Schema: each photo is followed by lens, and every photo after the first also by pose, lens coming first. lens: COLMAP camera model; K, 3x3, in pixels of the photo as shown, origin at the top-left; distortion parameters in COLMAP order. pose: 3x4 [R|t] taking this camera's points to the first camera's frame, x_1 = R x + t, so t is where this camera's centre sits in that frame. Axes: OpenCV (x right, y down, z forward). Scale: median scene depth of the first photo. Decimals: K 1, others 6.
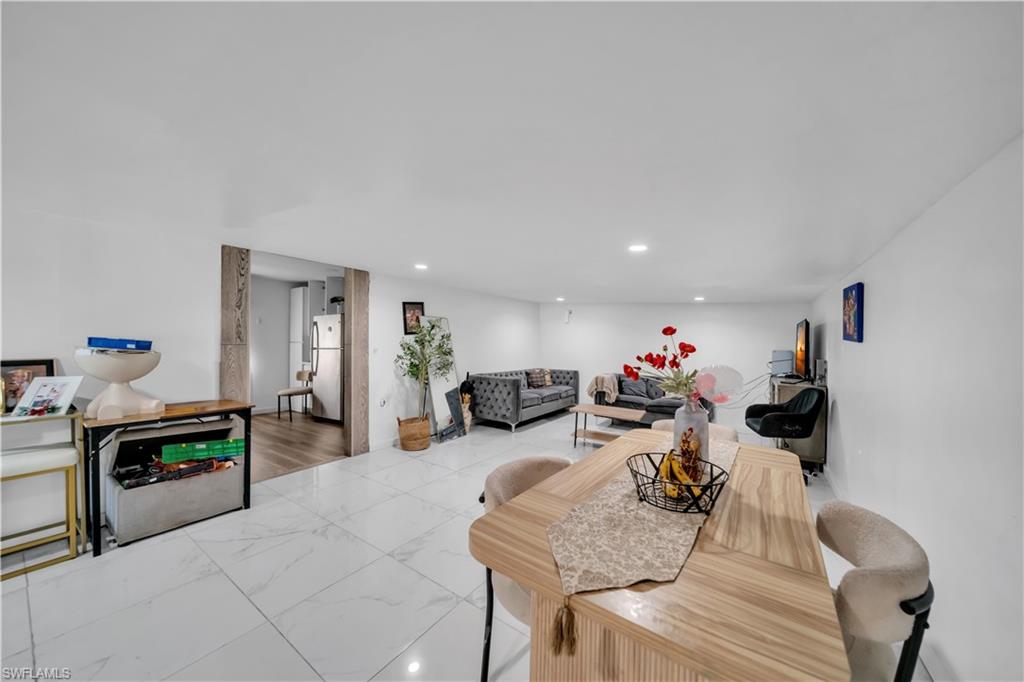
lens RADIAL K [[354.1, 0, 517.3], [0, 354.1, 343.6], [0, 0, 1]] dist [-0.000372, -0.000342]
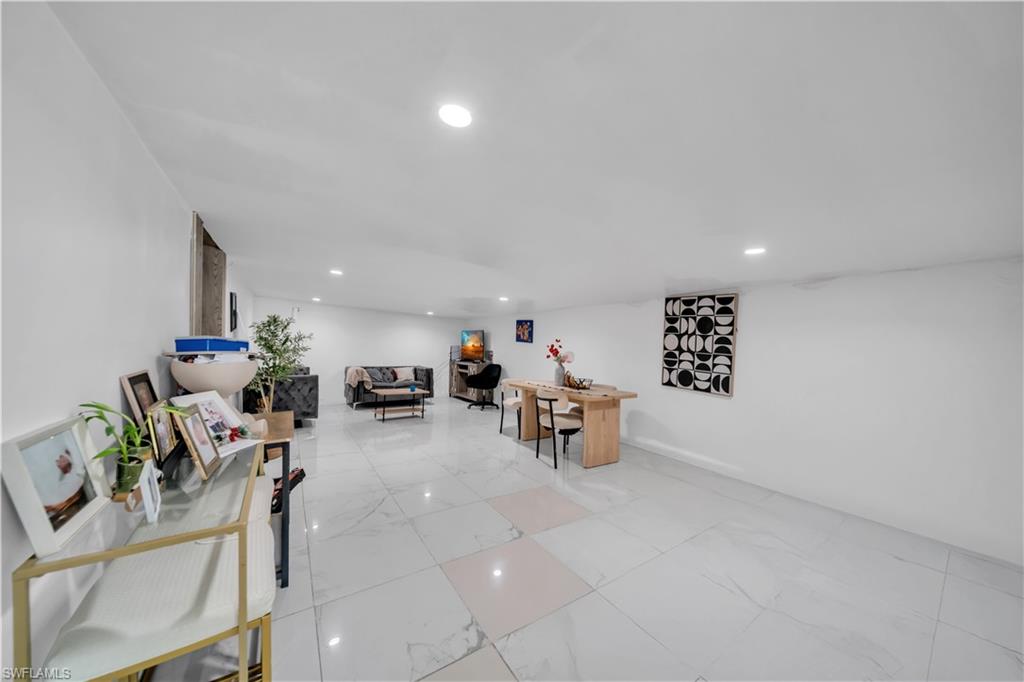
lens RADIAL K [[354.1, 0, 511.5], [0, 354.1, 341.5], [0, 0, 1]] dist [-0.000372, -0.000342]
pose [[0.398354, 0.001746, 0.917230, -0.854842], [-0.008073, 0.999966, 0.001603, -0.010164], [-0.917196, -0.008044, 0.398354, 0.059871]]
